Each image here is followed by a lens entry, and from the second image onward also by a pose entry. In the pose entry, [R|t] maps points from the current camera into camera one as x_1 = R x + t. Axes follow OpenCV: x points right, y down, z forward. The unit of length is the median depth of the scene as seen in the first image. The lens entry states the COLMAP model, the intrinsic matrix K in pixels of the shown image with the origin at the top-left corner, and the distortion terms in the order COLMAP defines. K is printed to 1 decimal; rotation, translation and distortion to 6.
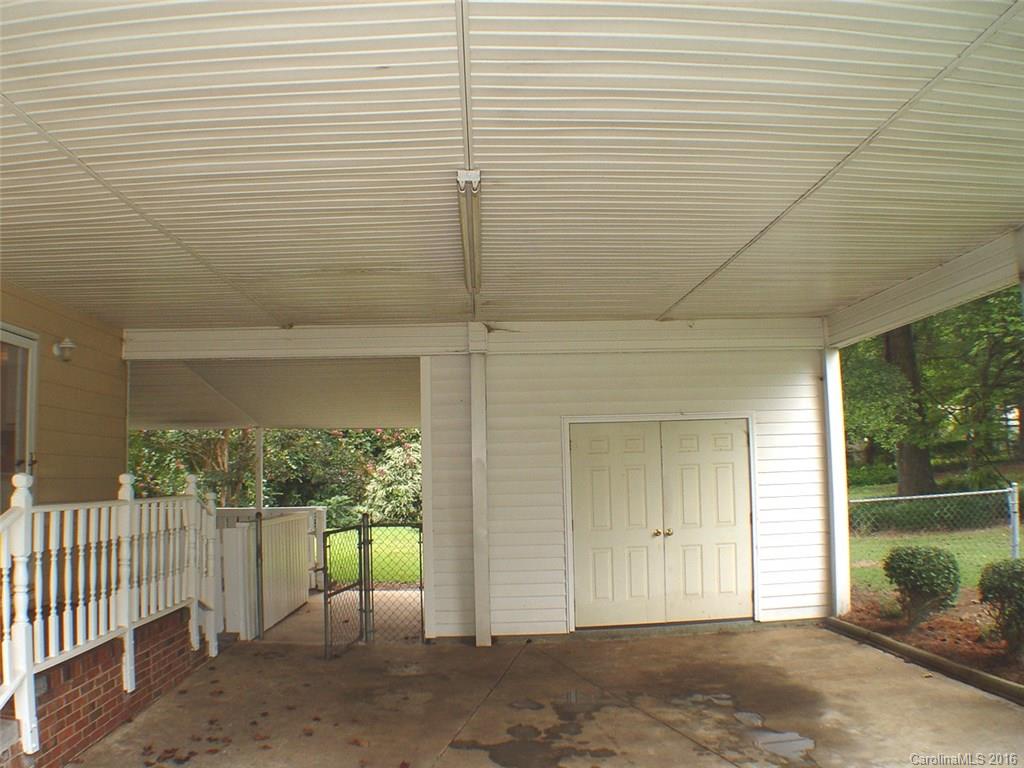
lens RADIAL K [[820.2, 0, 491.4], [0, 820.2, 382.3], [0, 0, 1]] dist [-0.251402, 0.082326]
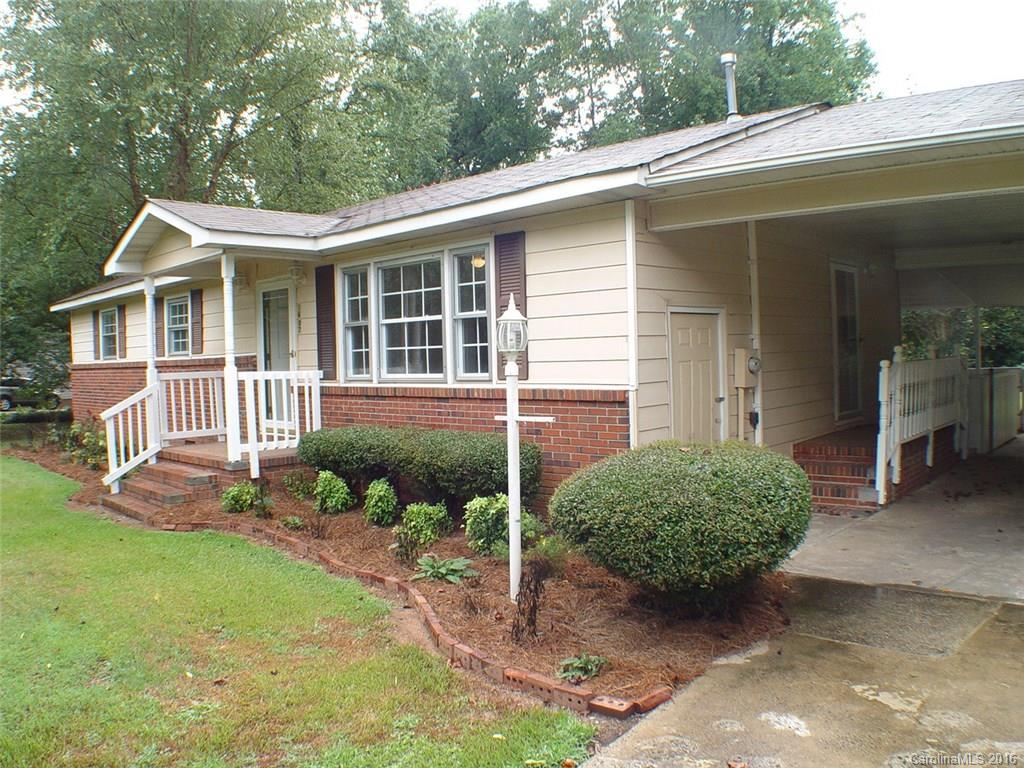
lens RADIAL K [[820.2, 0, 491.4], [0, 820.2, 382.3], [0, 0, 1]] dist [-0.251402, 0.082326]
pose [[0.690229, 0.026391, -0.723110, 0.077278], [0.093476, 0.987709, 0.125274, -0.088005], [0.717528, -0.154061, 0.679278, -0.734070]]
